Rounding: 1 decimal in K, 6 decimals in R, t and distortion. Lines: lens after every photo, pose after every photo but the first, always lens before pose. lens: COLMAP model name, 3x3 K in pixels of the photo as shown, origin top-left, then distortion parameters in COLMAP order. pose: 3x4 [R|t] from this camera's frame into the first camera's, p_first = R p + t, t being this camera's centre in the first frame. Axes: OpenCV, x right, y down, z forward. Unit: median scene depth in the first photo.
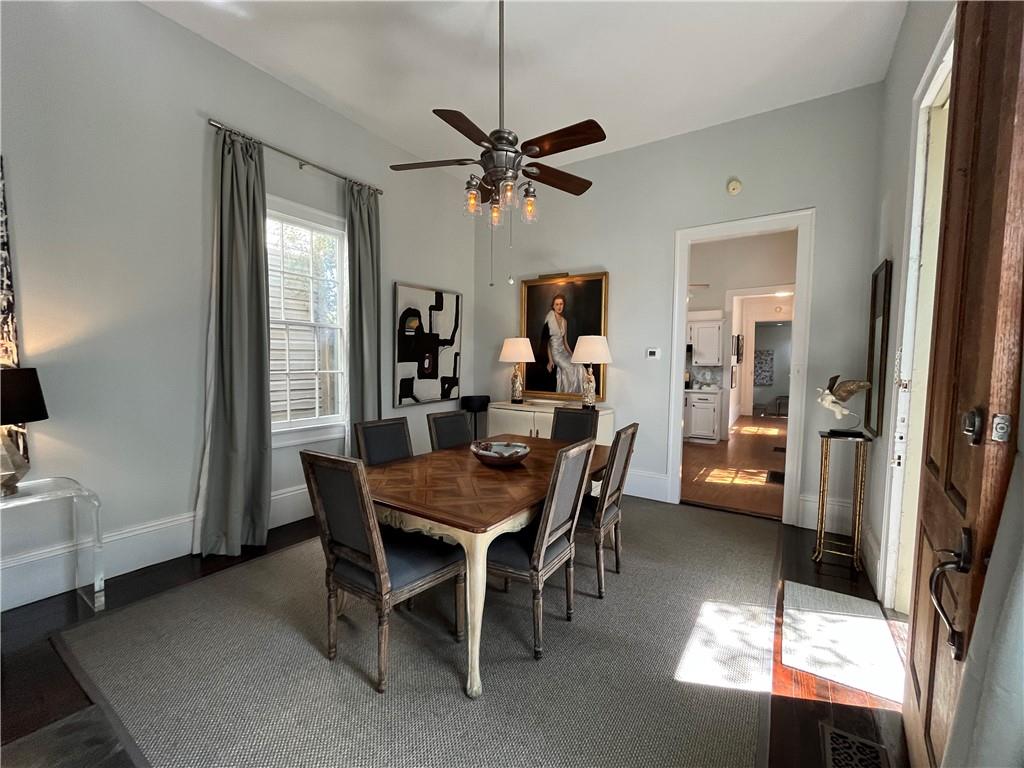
lens RADIAL K [[424.8, 0, 515.0], [0, 424.8, 383.0], [0, 0, 1]] dist [-0.003486, -0.000910]
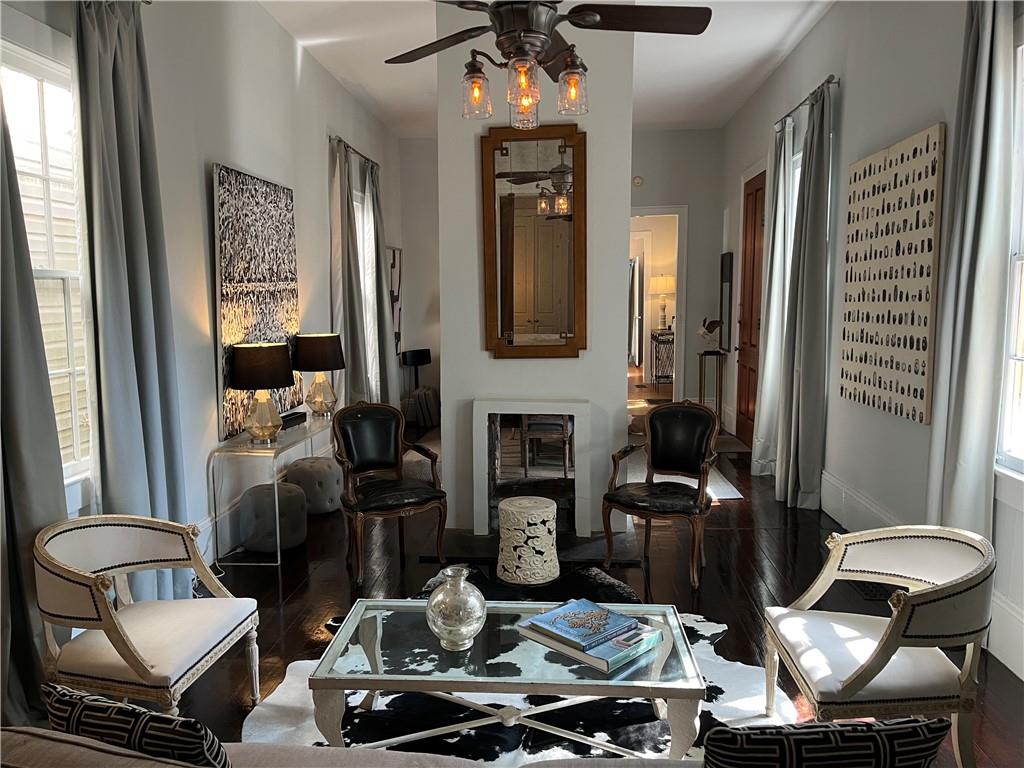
lens RADIAL K [[783.6, 0, 507.8], [0, 783.6, 383.0], [0, 0, 1]] dist [0.038944, -0.065883]
pose [[0.869708, -0.078750, 0.487244, -0.915759], [0.049790, 0.996152, 0.072128, -0.016411], [-0.491049, -0.038470, 0.870282, -0.833381]]
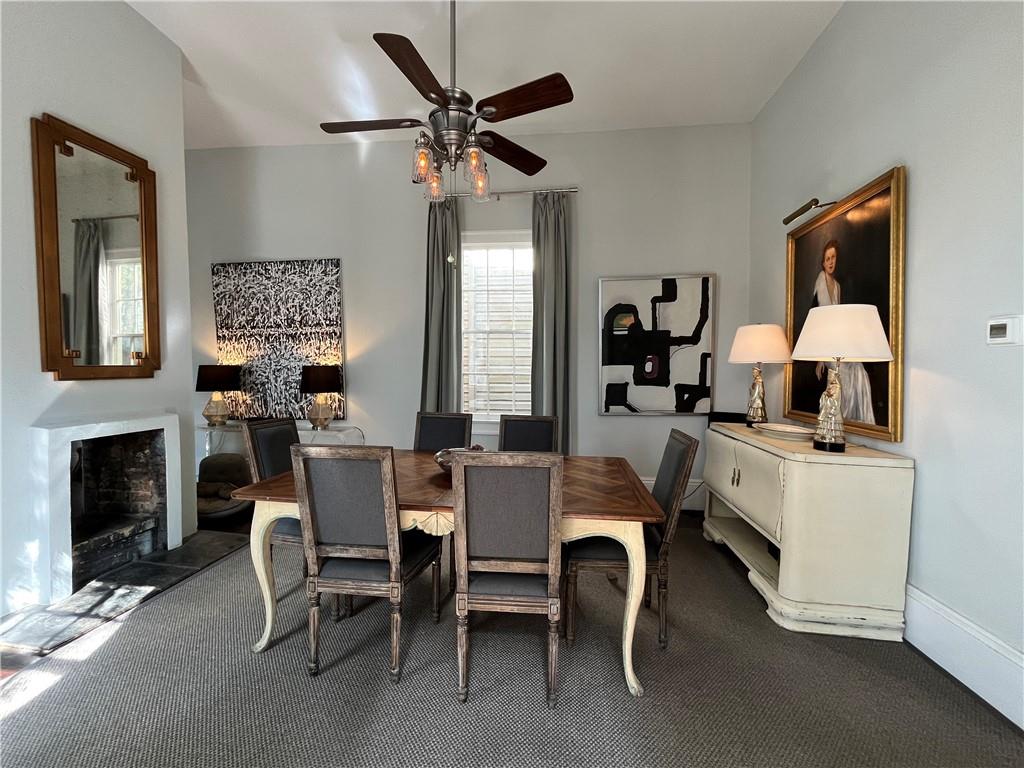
lens RADIAL K [[424.8, 0, 510.9], [0, 424.8, 381.2], [0, 0, 1]] dist [-0.003486, -0.000910]
pose [[0.449582, 0.015573, -0.893104, 0.417669], [-0.049349, 0.998754, -0.007427, 0.001419], [0.891875, 0.047413, 0.449790, 0.384935]]
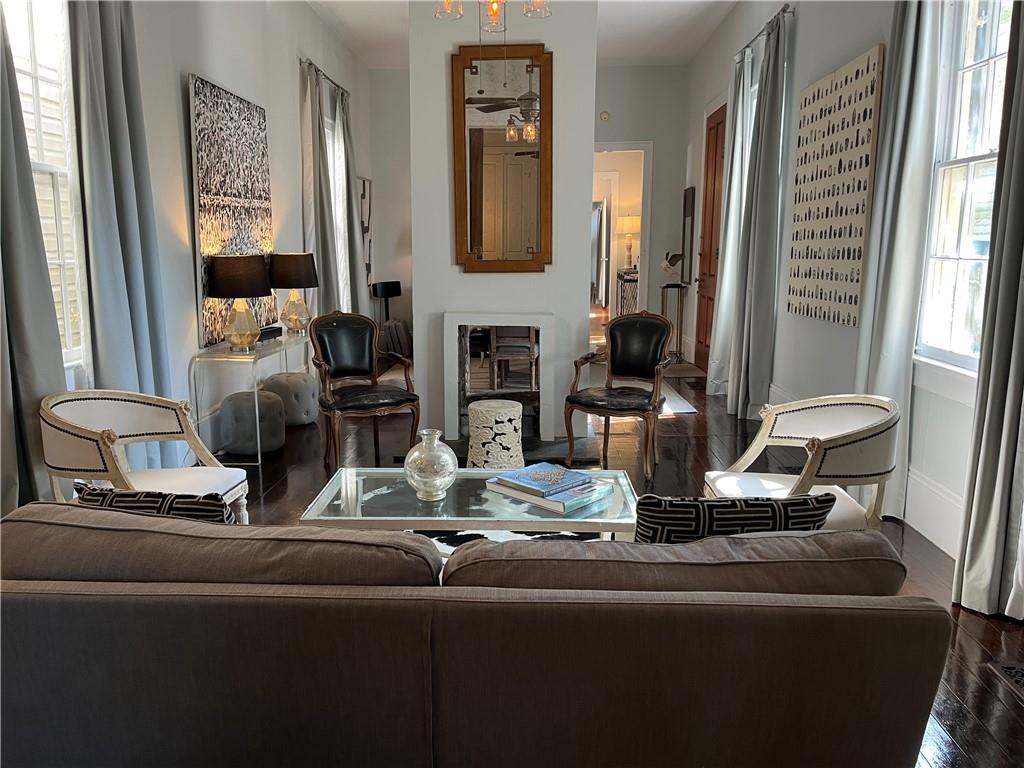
lens RADIAL K [[783.6, 0, 514.1], [0, 783.6, 382.8], [0, 0, 1]] dist [0.038944, -0.065883]
pose [[0.846030, -0.105560, 0.522581, -0.951301], [0.041346, 0.990241, 0.133089, 0.036219], [-0.531530, -0.090990, 0.842138, -0.890614]]
